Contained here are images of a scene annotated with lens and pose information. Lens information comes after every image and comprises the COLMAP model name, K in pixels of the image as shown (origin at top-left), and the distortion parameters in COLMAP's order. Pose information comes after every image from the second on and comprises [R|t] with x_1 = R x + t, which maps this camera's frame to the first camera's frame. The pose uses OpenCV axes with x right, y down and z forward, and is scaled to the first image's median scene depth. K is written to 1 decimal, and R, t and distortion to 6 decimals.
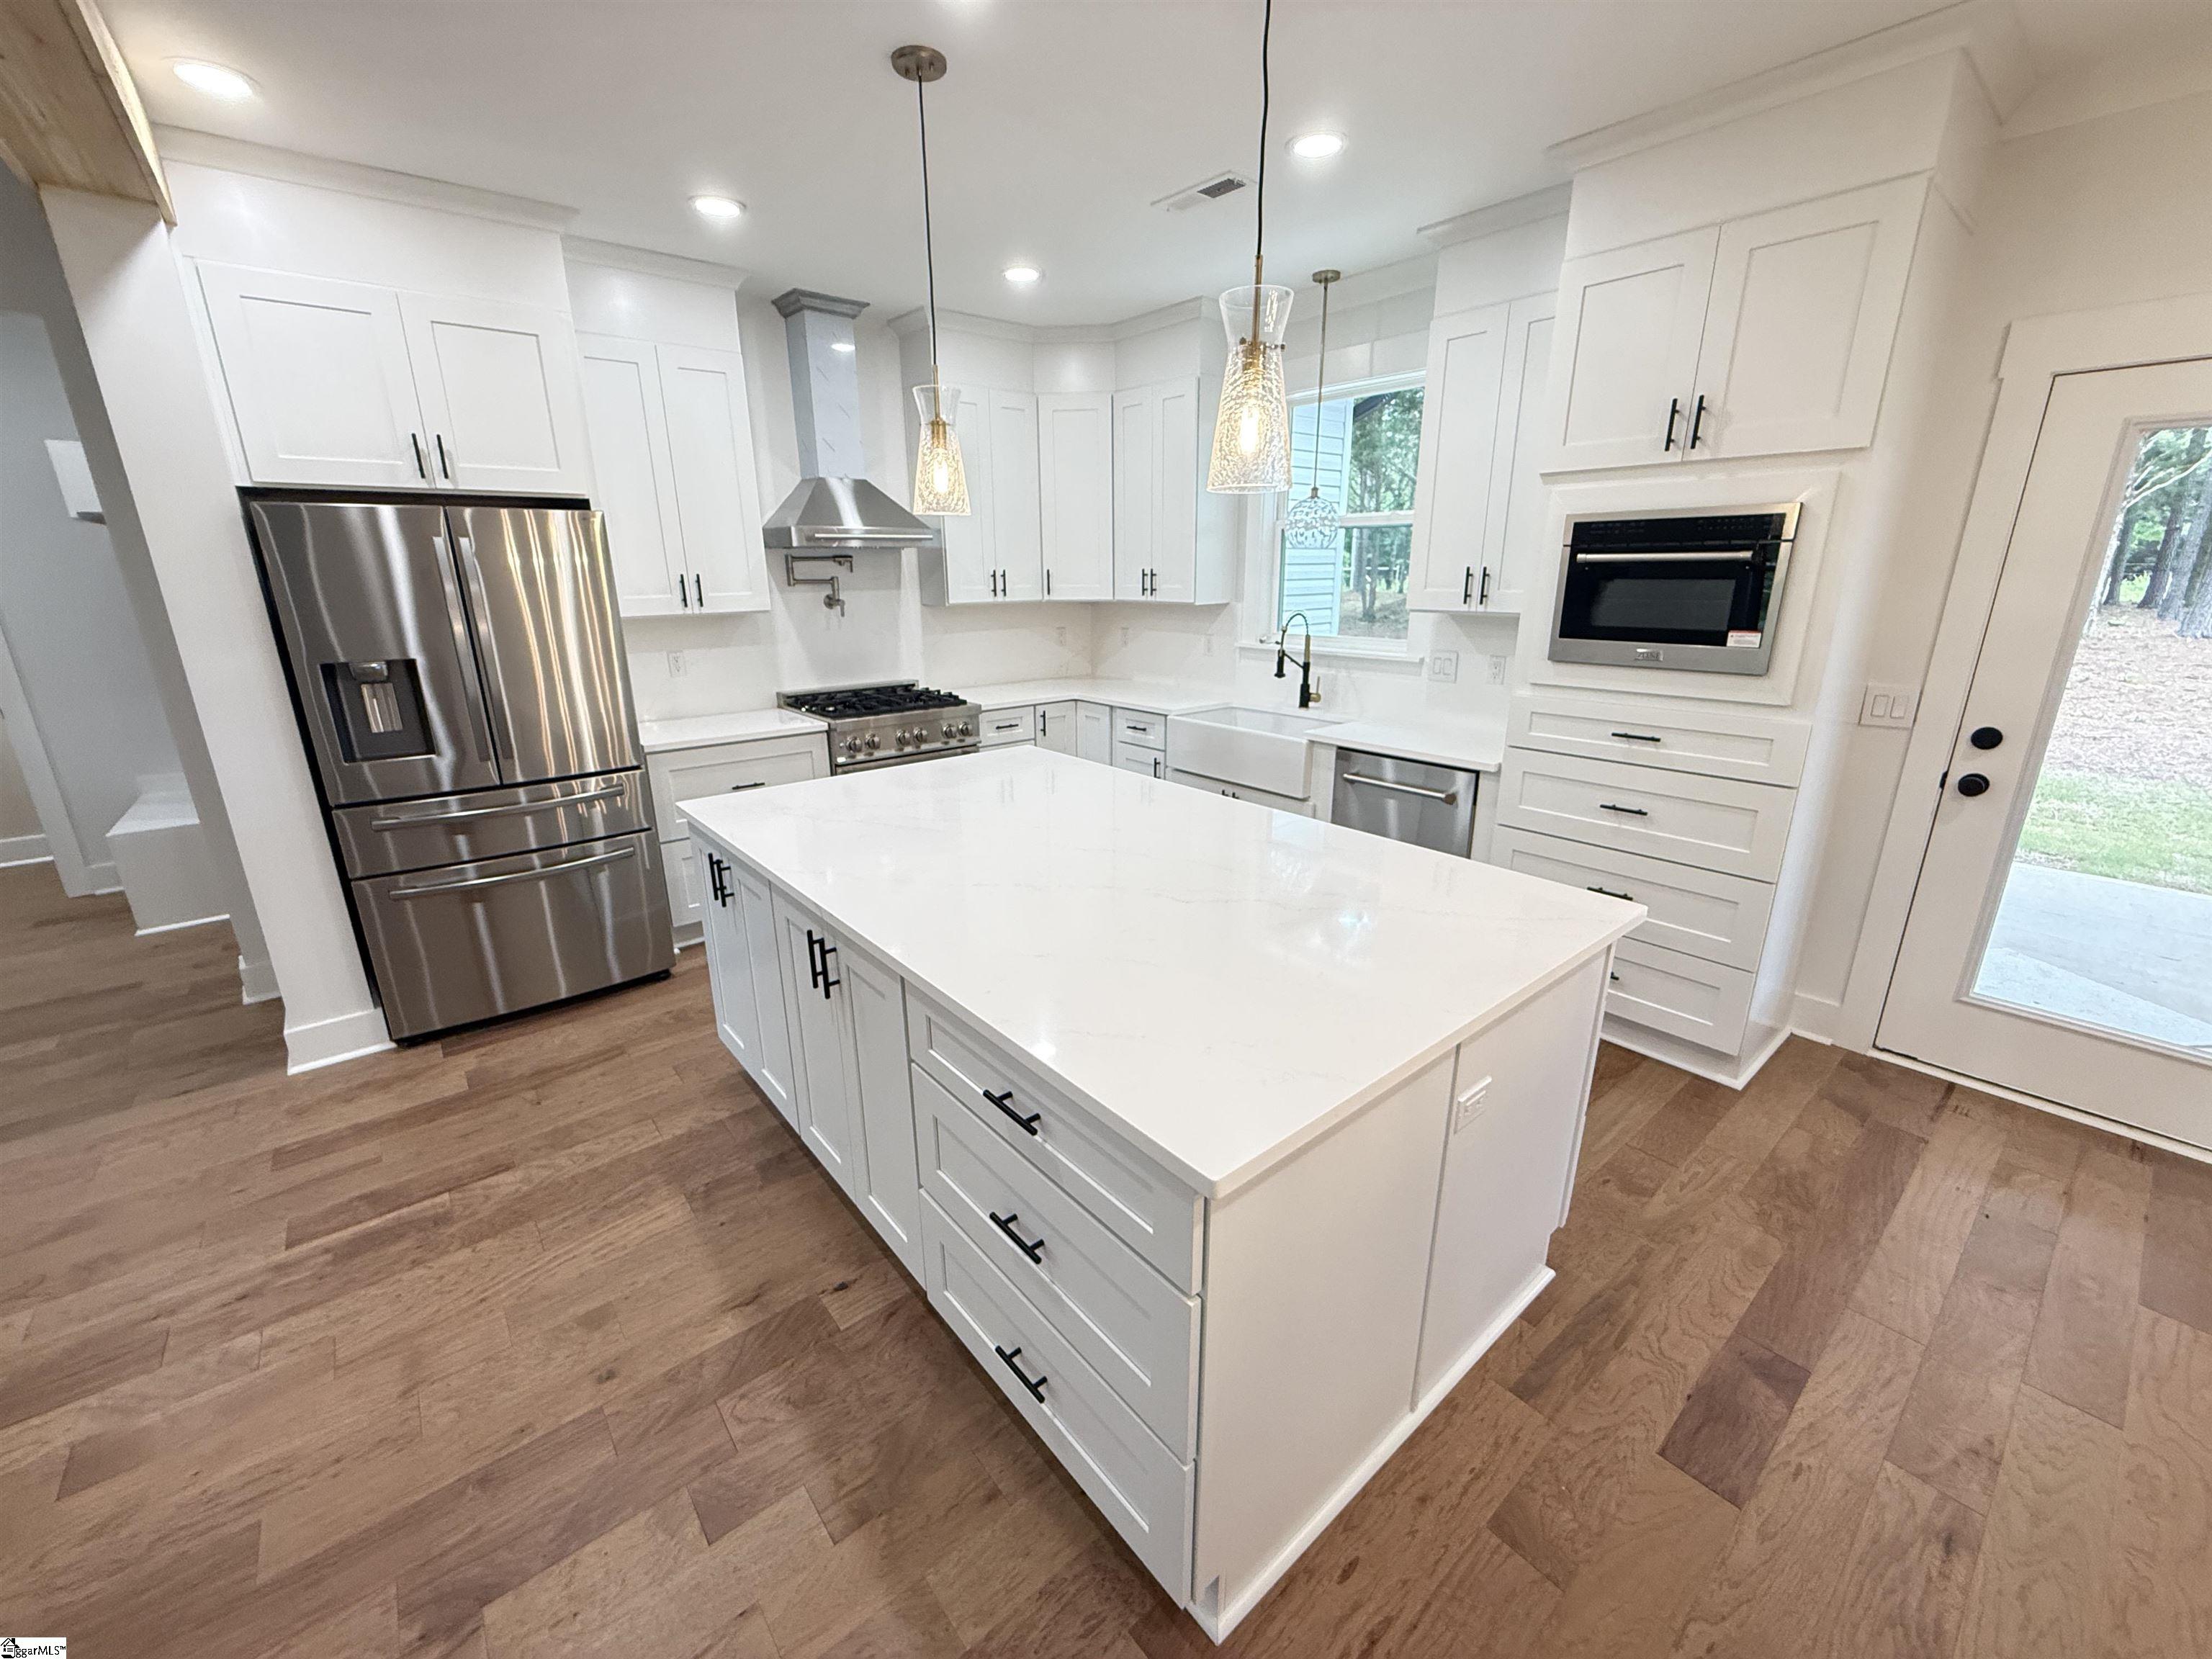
lens RADIAL K [[881.0, 0, 1100.2], [0, 881.0, 826.6], [0, 0, 1]] dist [-0.001257, -0.000164]
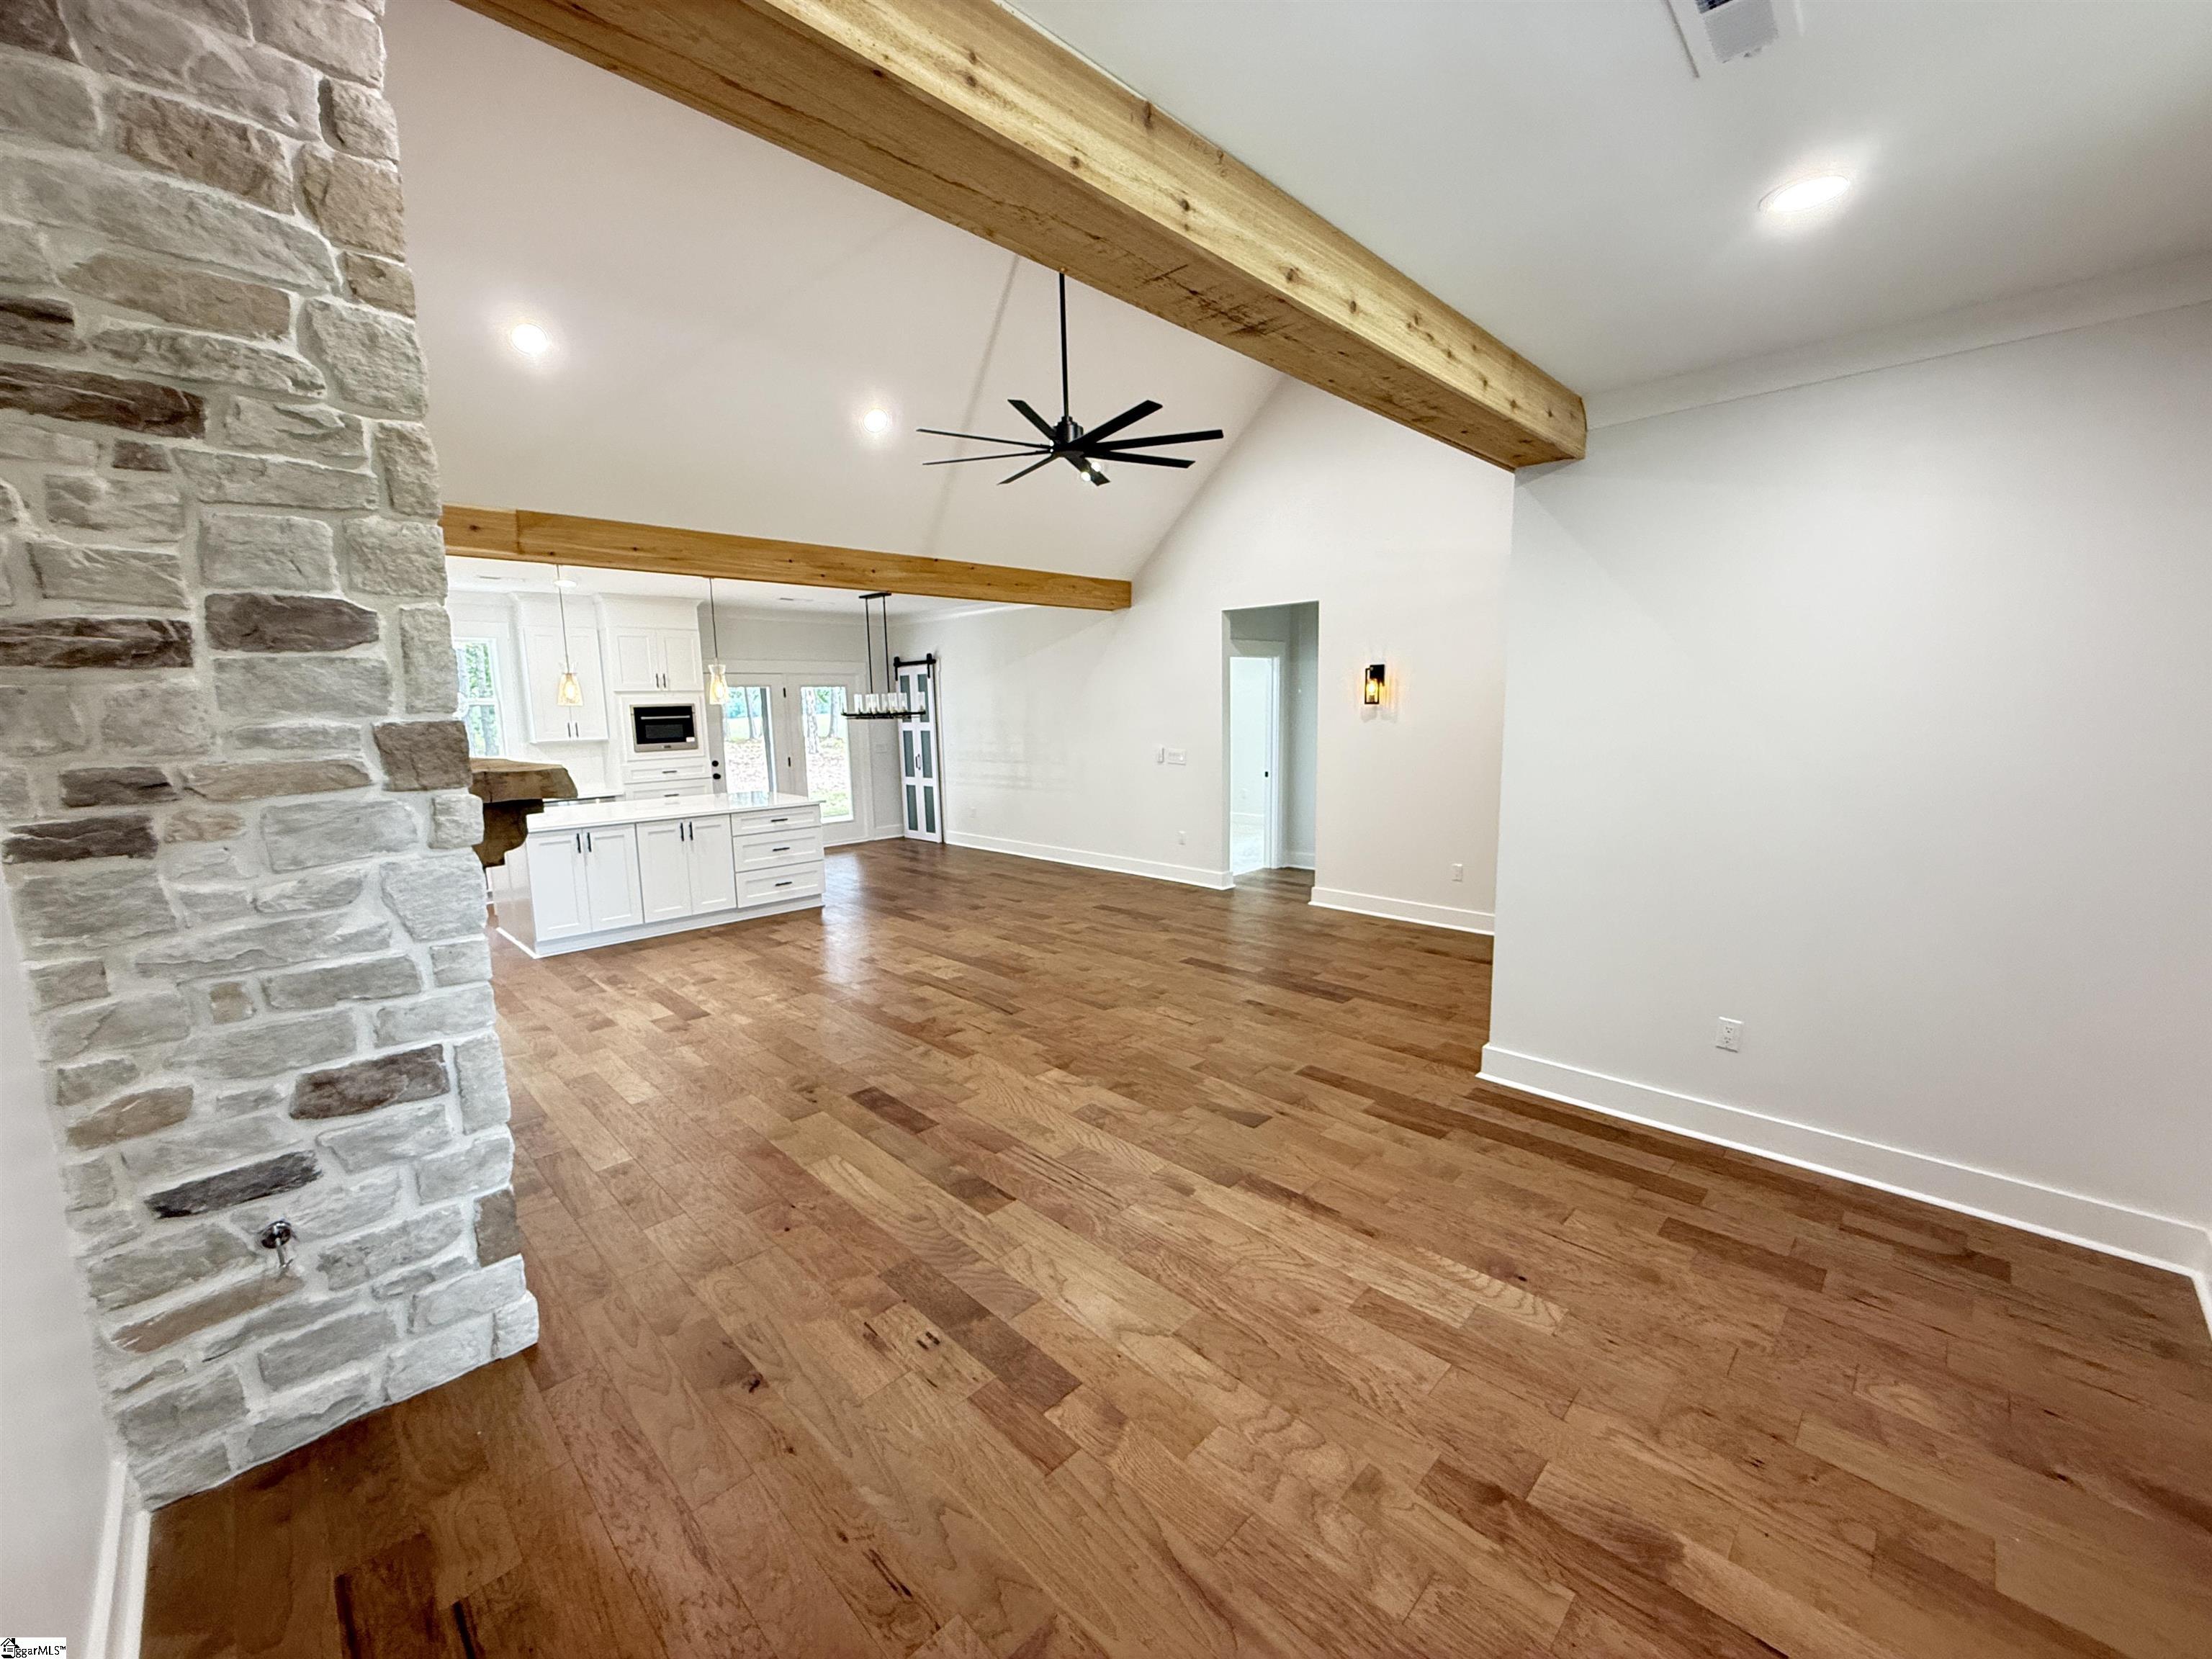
lens RADIAL K [[881.0, 0, 1095.2], [0, 881.0, 827.9], [0, 0, 1]] dist [-0.001257, -0.000164]
pose [[-0.087306, -0.132044, 0.987391, -2.695484], [0.304771, 0.940110, 0.152670, 0.072071], [-0.948416, 0.314257, -0.041834, -0.267542]]
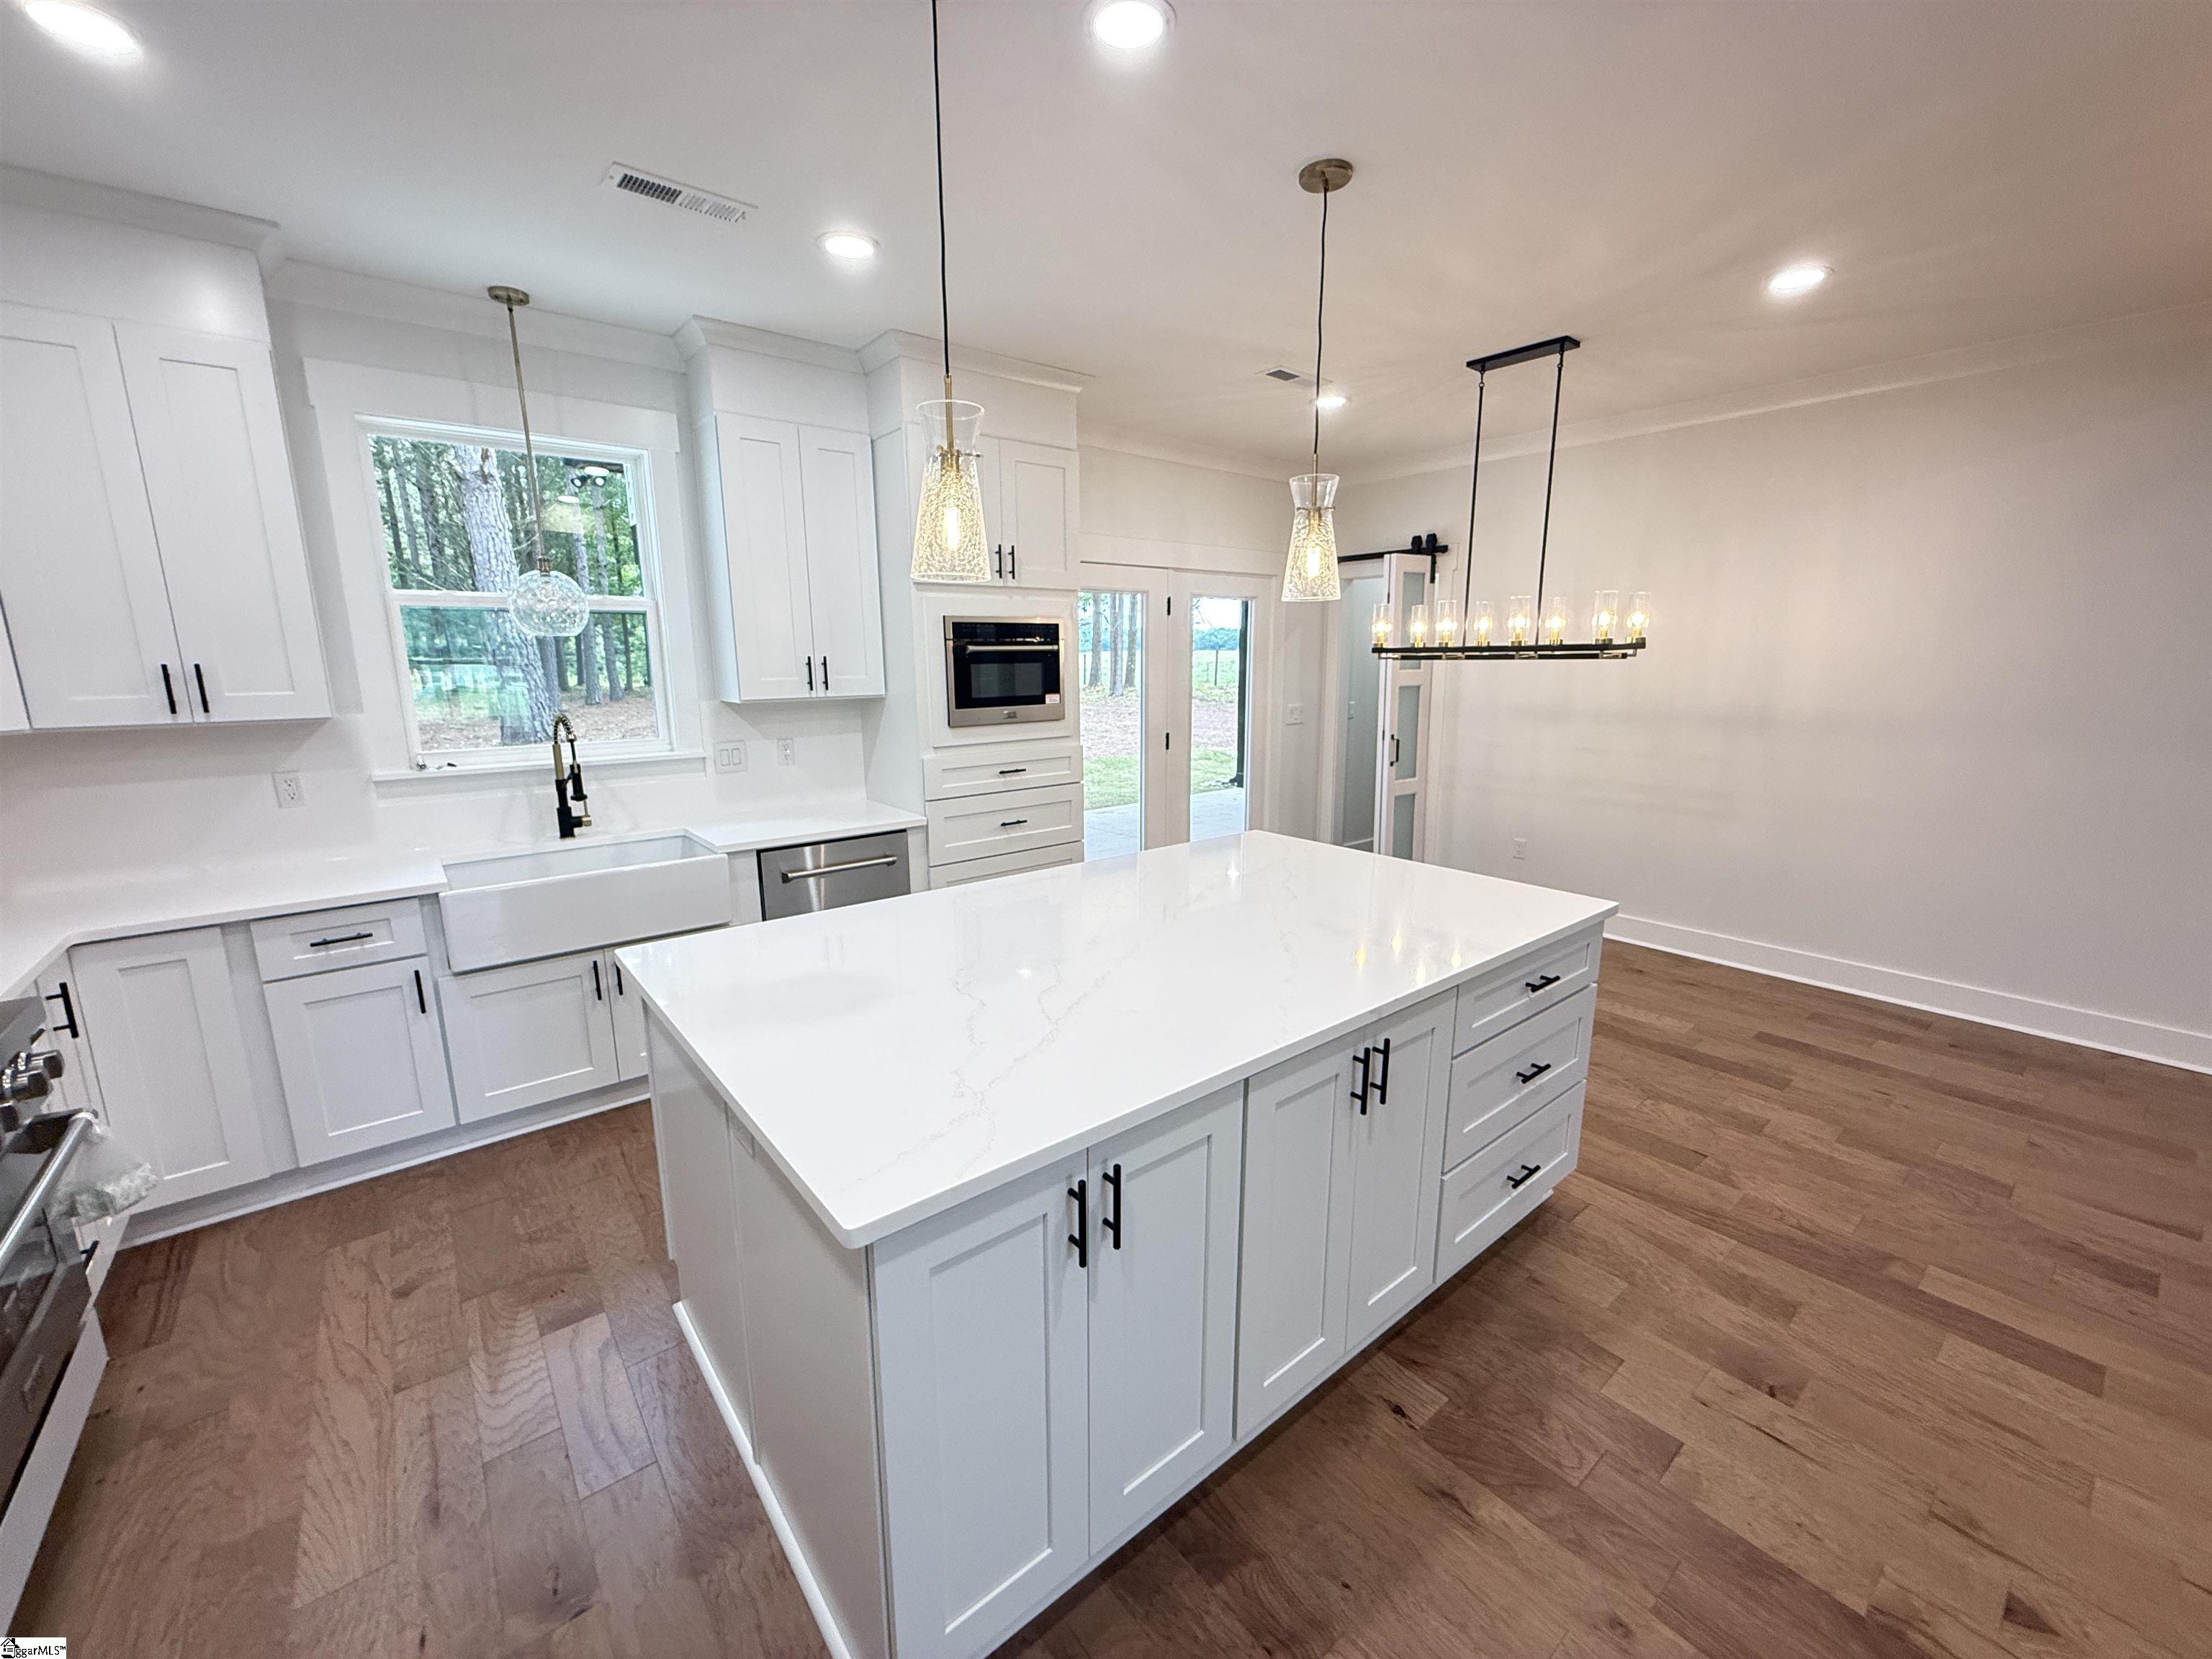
lens RADIAL K [[881.0, 0, 1098.3], [0, 881.0, 826.3], [0, 0, 1]] dist [-0.001257, -0.000164]
pose [[0.014385, -0.186413, 0.982366, -0.805499], [0.291164, 0.940672, 0.174238, -0.224456], [-0.956565, 0.283524, 0.067808, 0.788596]]
